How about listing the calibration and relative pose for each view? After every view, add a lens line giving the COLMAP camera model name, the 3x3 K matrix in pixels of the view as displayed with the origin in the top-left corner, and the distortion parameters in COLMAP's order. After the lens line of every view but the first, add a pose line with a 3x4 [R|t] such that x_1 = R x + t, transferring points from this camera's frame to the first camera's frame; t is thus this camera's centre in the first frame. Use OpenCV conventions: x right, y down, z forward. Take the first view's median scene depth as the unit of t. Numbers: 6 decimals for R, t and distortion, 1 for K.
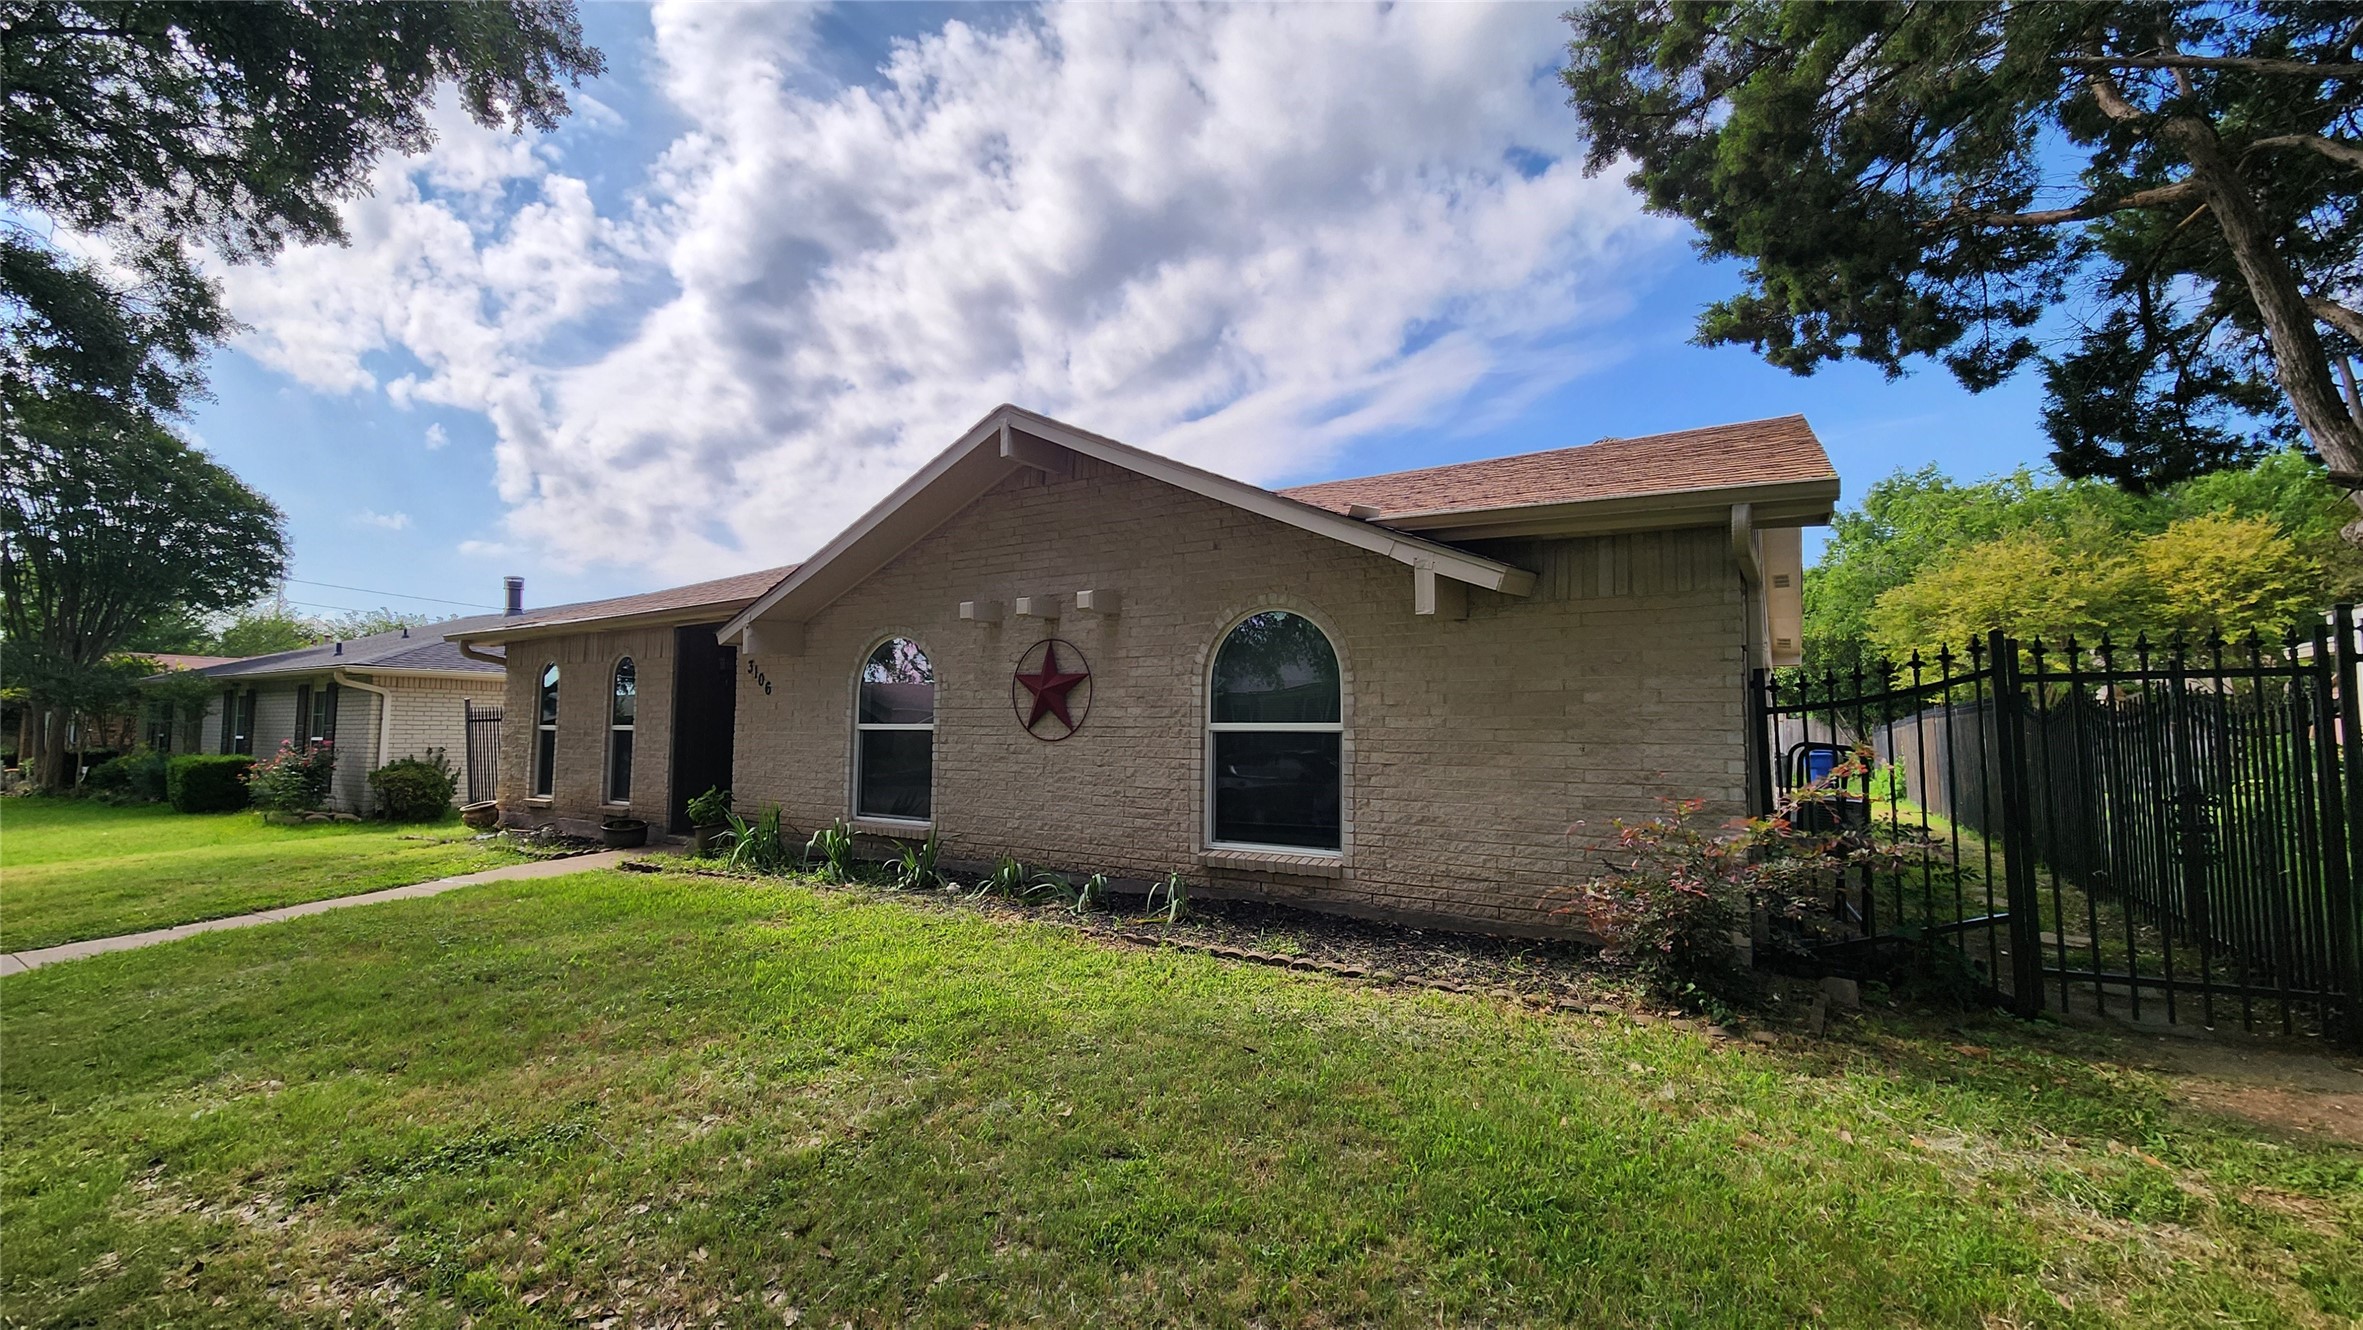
lens RADIAL K [[966.7, 0, 1157.8], [0, 966.7, 663.3], [0, 0, 1]] dist [0.008840, -0.005081]
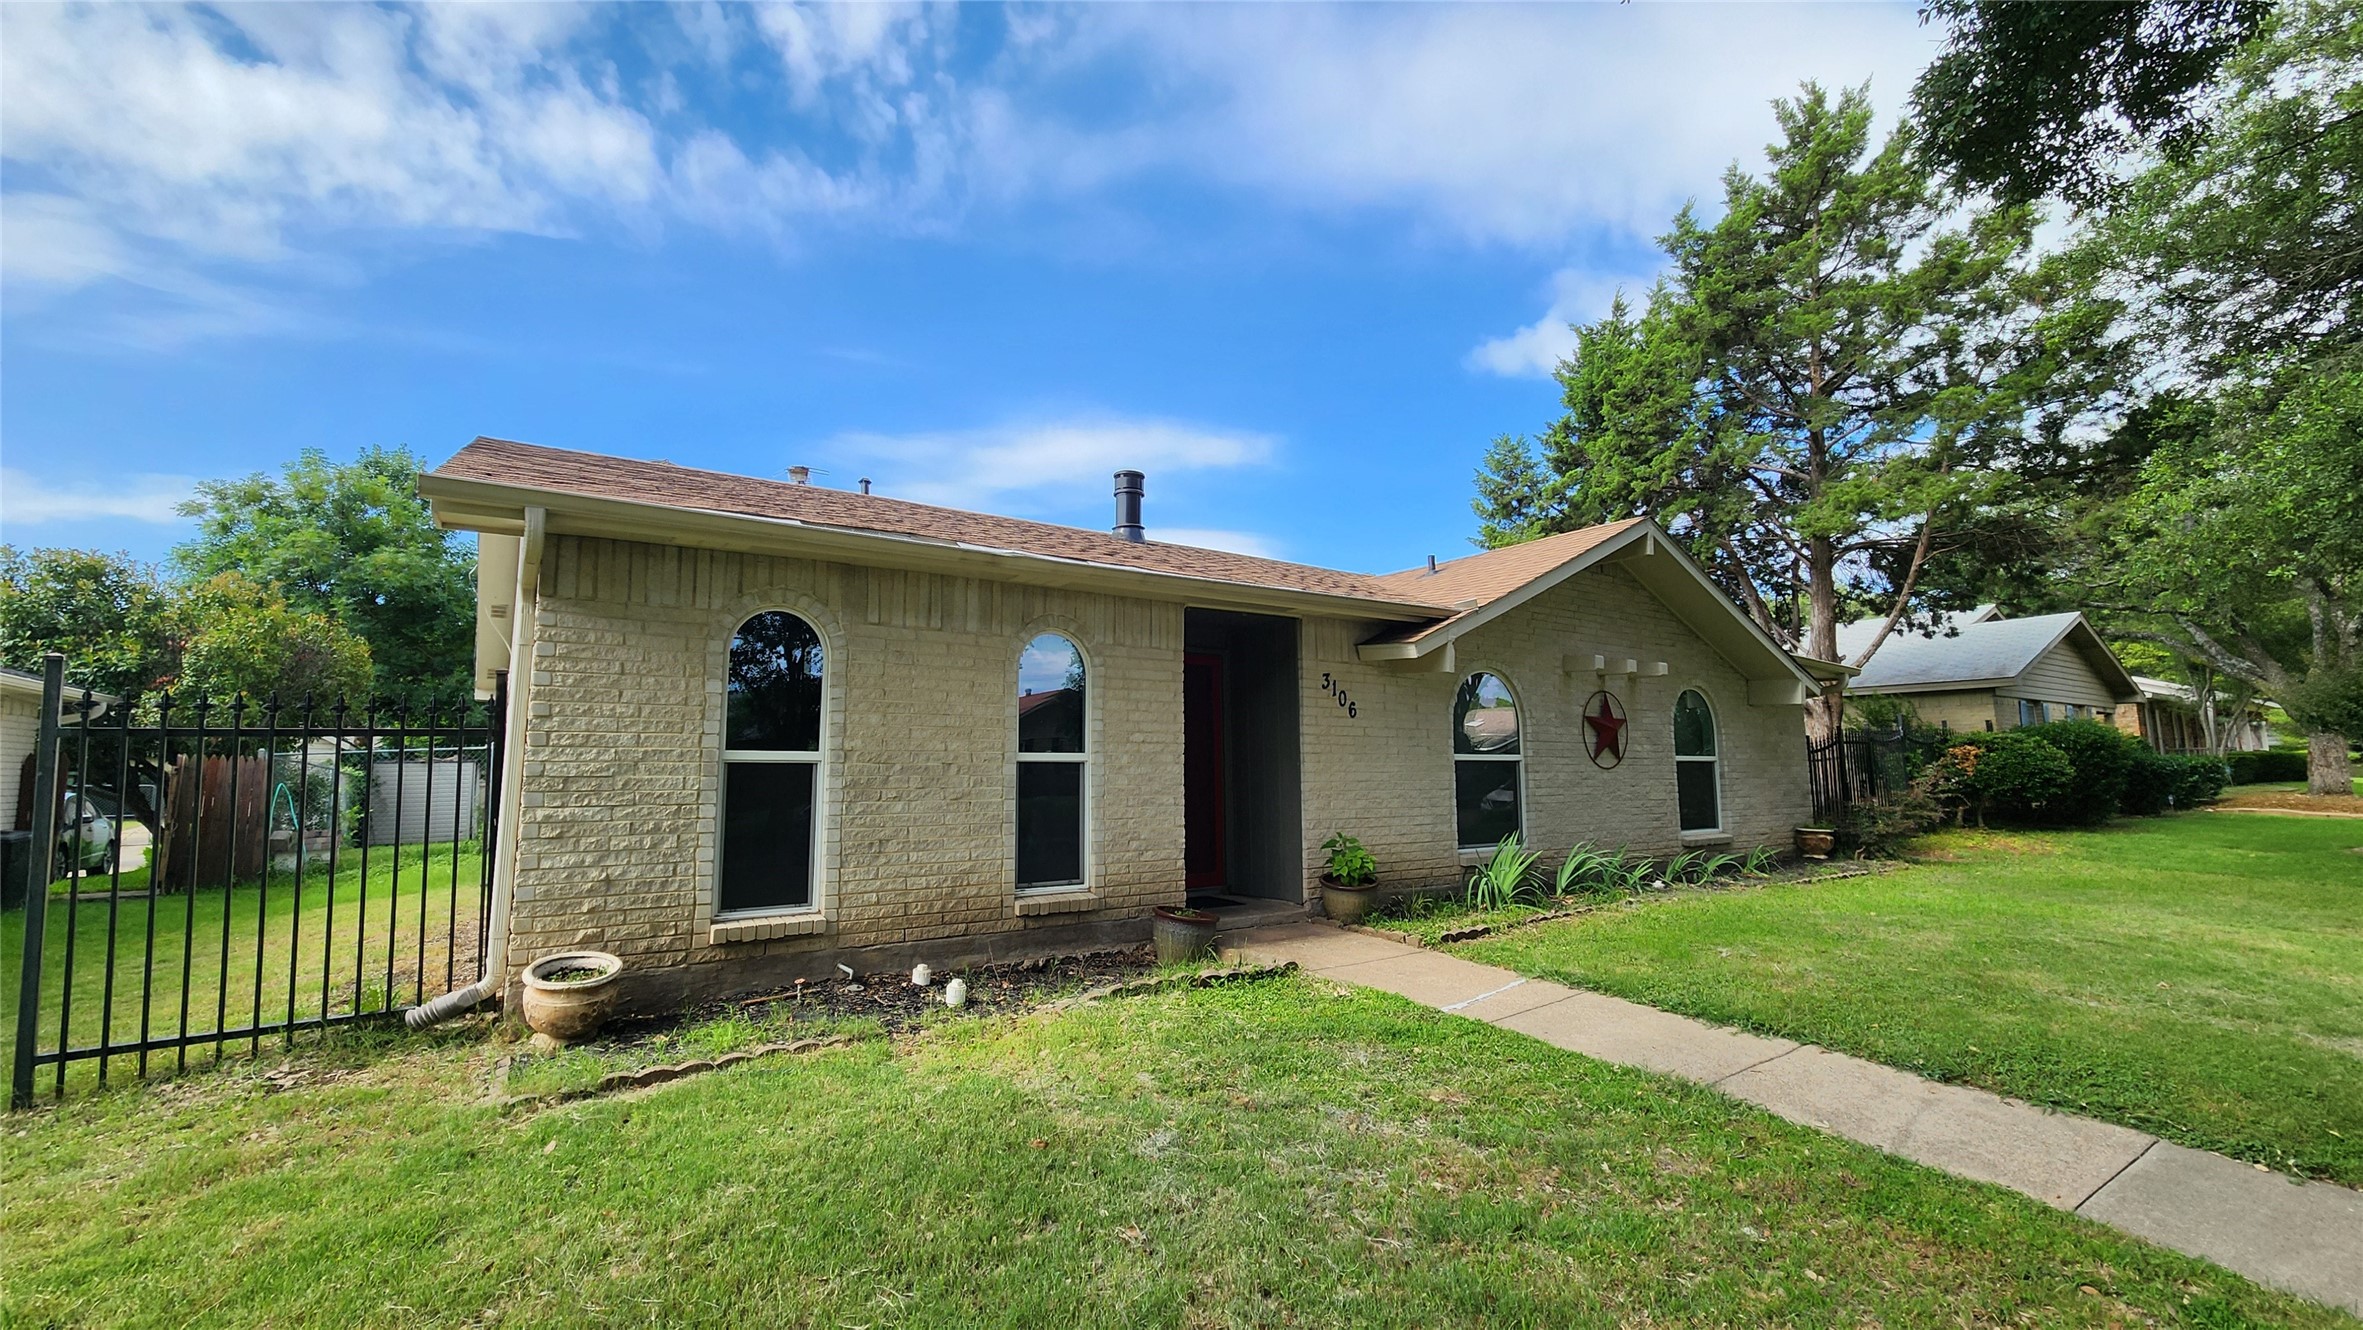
lens RADIAL K [[966.7, 0, 1157.8], [0, 966.7, 663.3], [0, 0, 1]] dist [0.008840, -0.005081]
pose [[0.374558, 0.097079, 0.922107, -1.613310], [-0.056525, 0.995045, -0.081798, 0.082584], [-0.925479, -0.021484, 0.378190, 1.108282]]
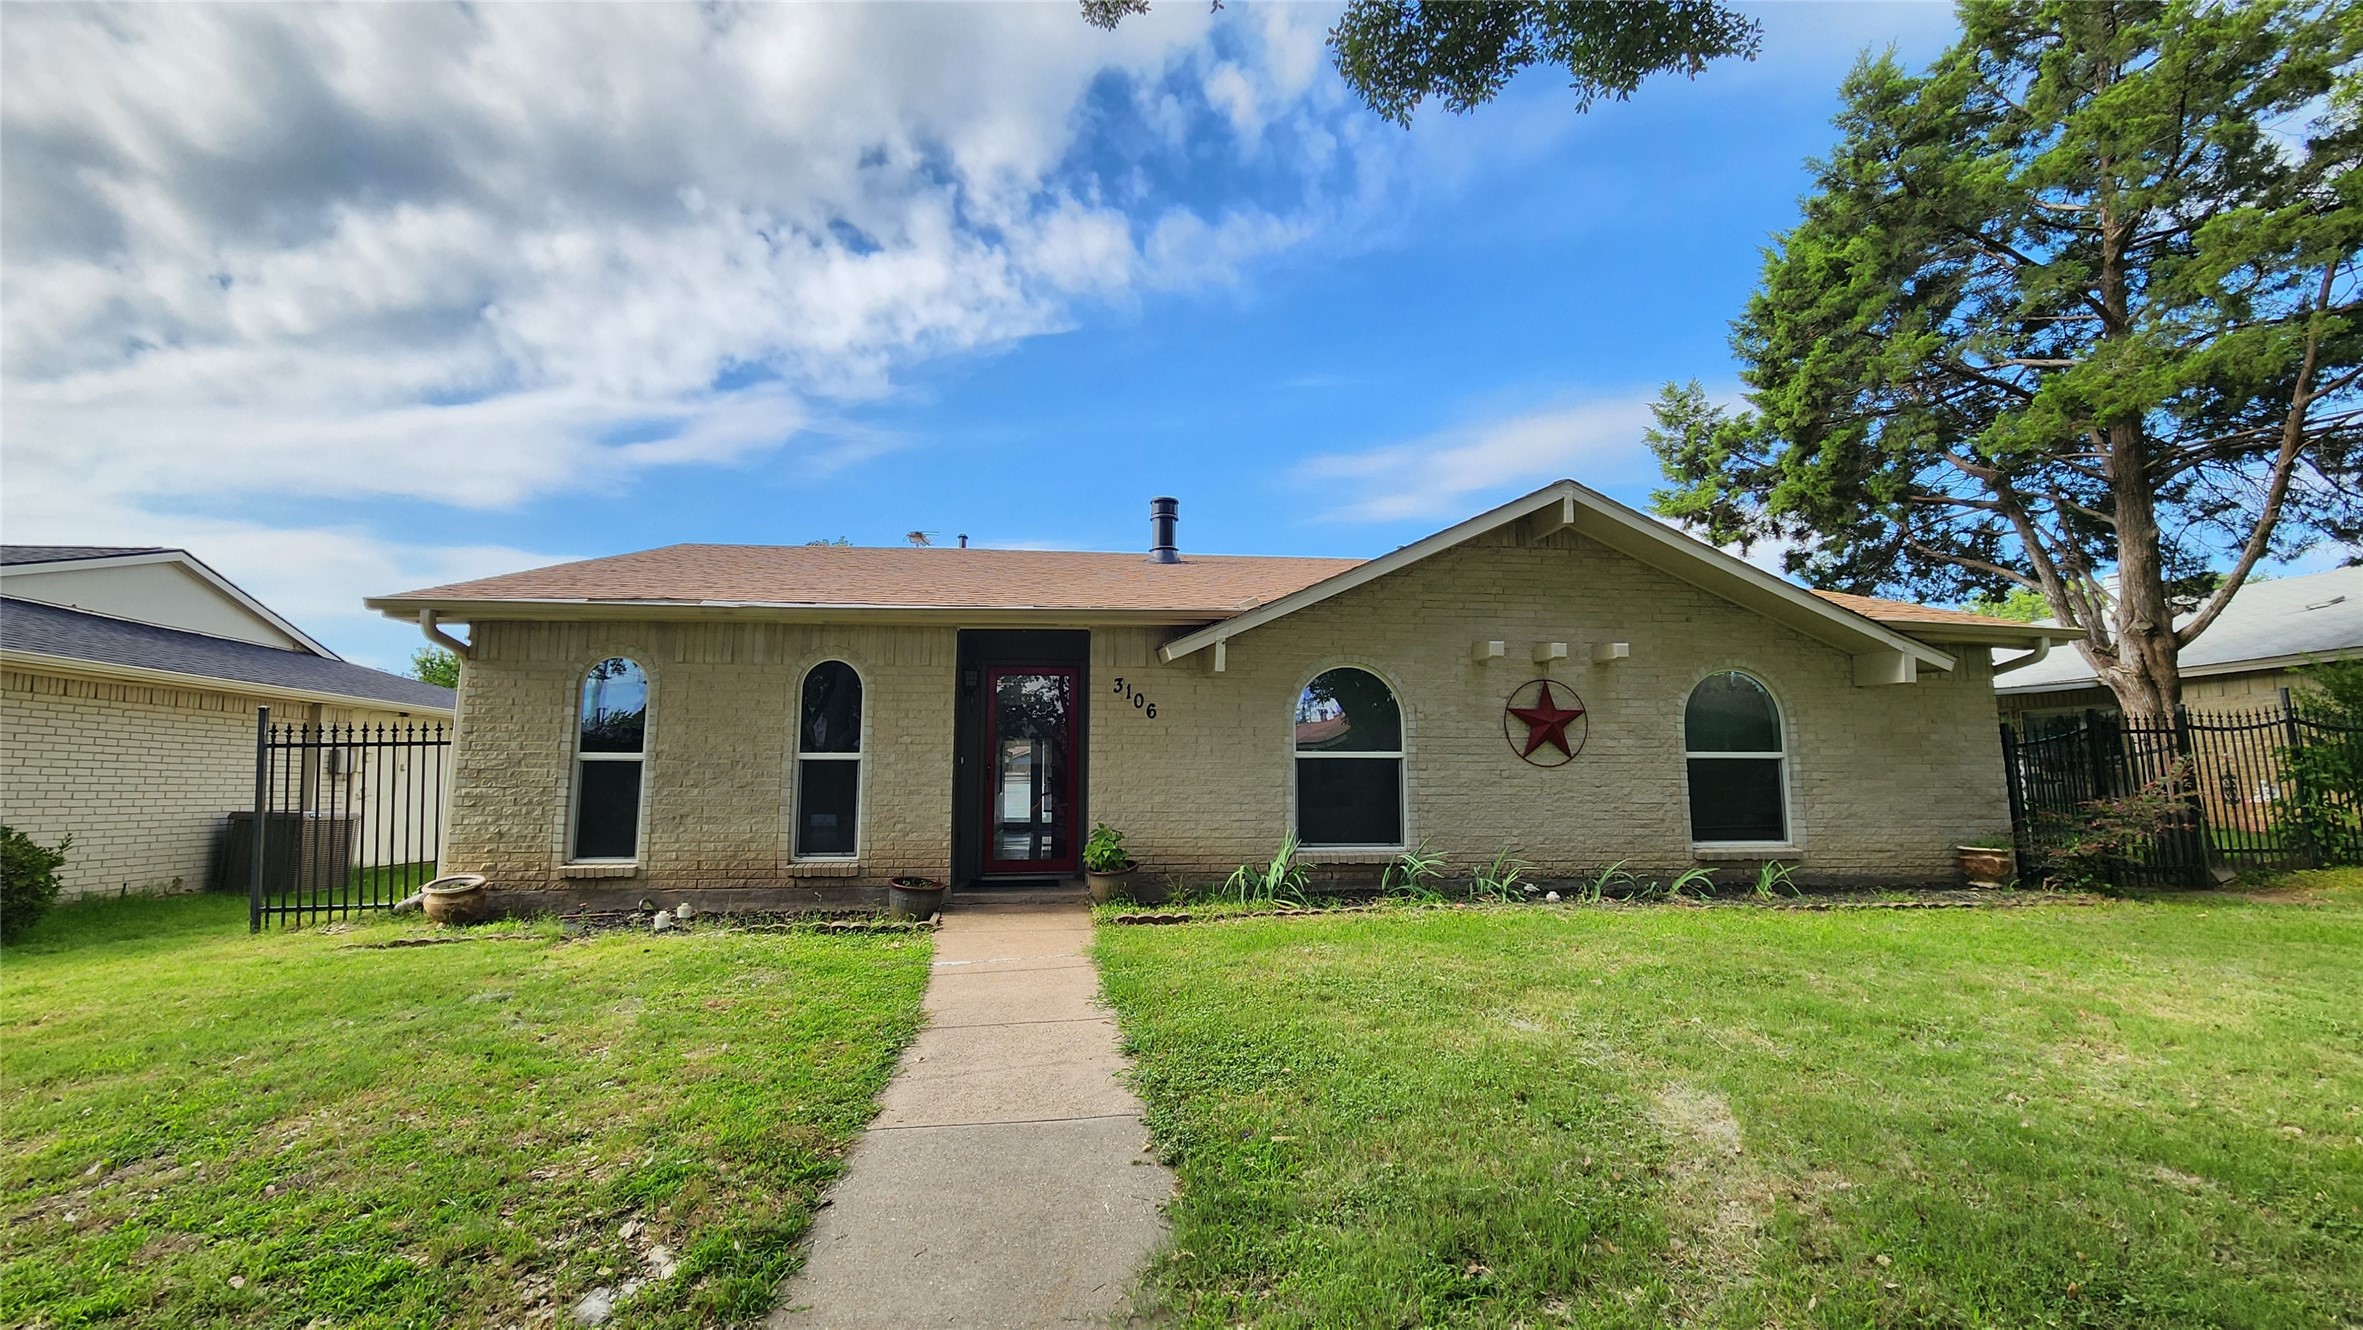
lens RADIAL K [[966.7, 0, 1157.8], [0, 966.7, 663.3], [0, 0, 1]] dist [0.008840, -0.005081]
pose [[0.766794, 0.074609, 0.637542, -1.268814], [-0.038257, 0.996768, -0.070636, 0.058432], [-0.640752, 0.029773, 0.767171, 0.416682]]
